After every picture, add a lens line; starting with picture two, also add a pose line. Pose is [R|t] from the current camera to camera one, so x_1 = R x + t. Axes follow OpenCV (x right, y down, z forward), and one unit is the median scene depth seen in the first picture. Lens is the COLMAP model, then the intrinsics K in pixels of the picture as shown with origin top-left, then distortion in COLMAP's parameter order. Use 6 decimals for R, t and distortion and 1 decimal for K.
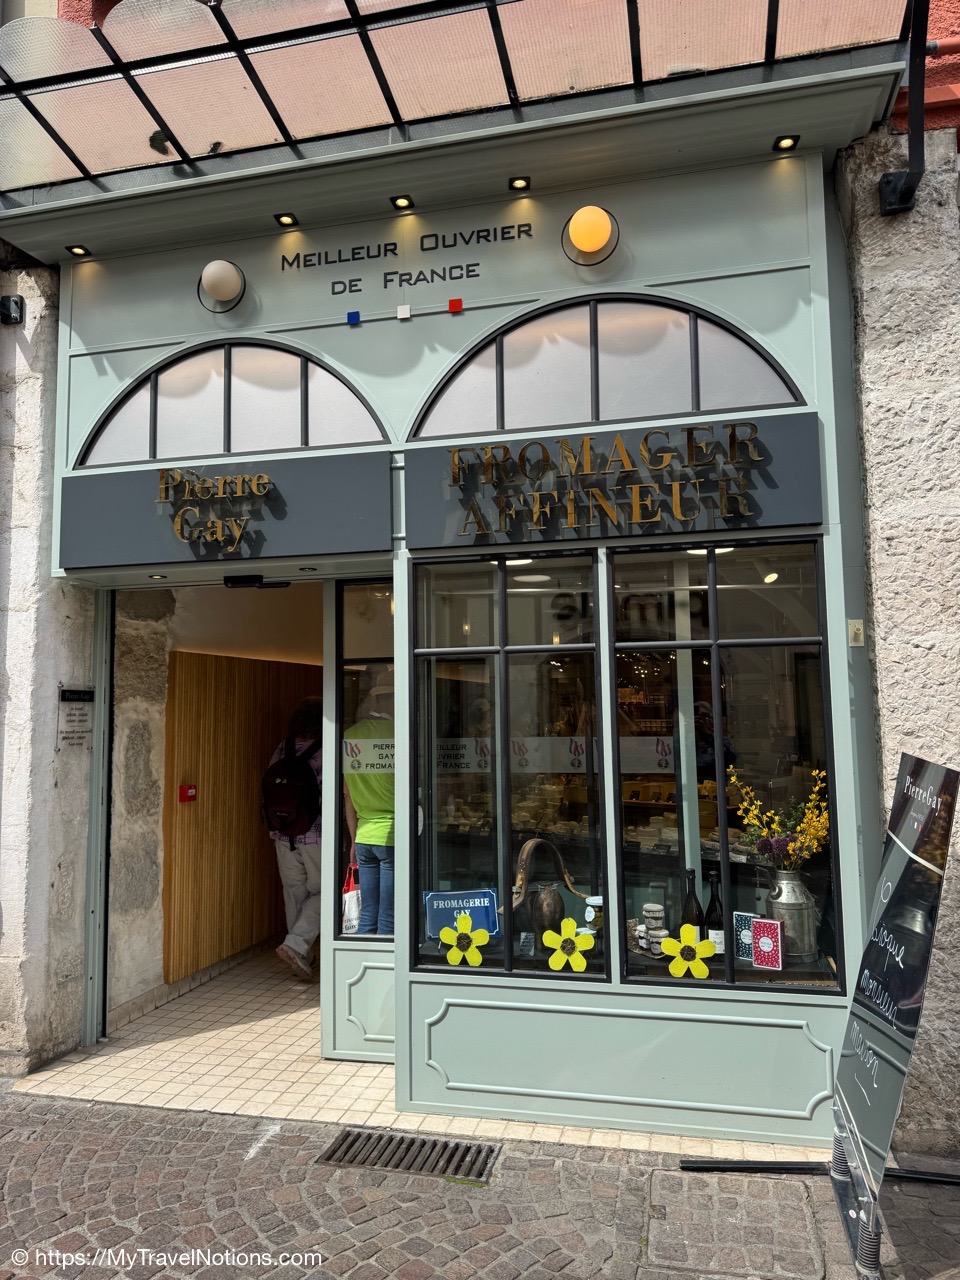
lens RADIAL K [[939.5, 0, 474.9], [0, 939.5, 628.8], [0, 0, 1]] dist [0.022647, -0.021675]
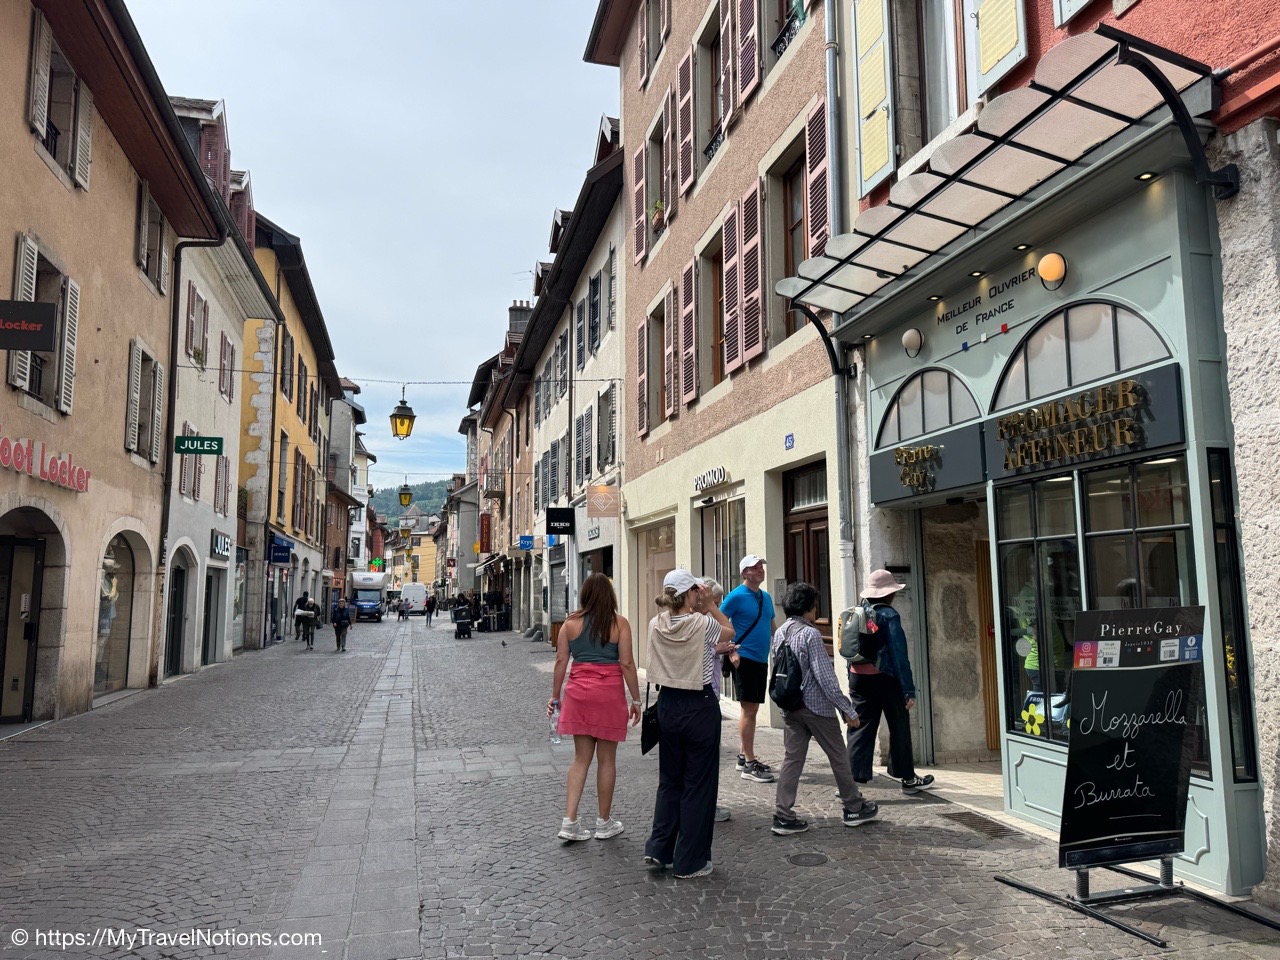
lens RADIAL K [[939.5, 0, 639.3], [0, 939.5, 481.8], [0, 0, 1]] dist [0.022647, -0.021675]
pose [[0.456315, -0.091566, -0.885095, 1.105689], [0.074202, 0.995142, -0.064695, -0.020034], [0.886719, -0.036155, 0.460893, -0.319835]]
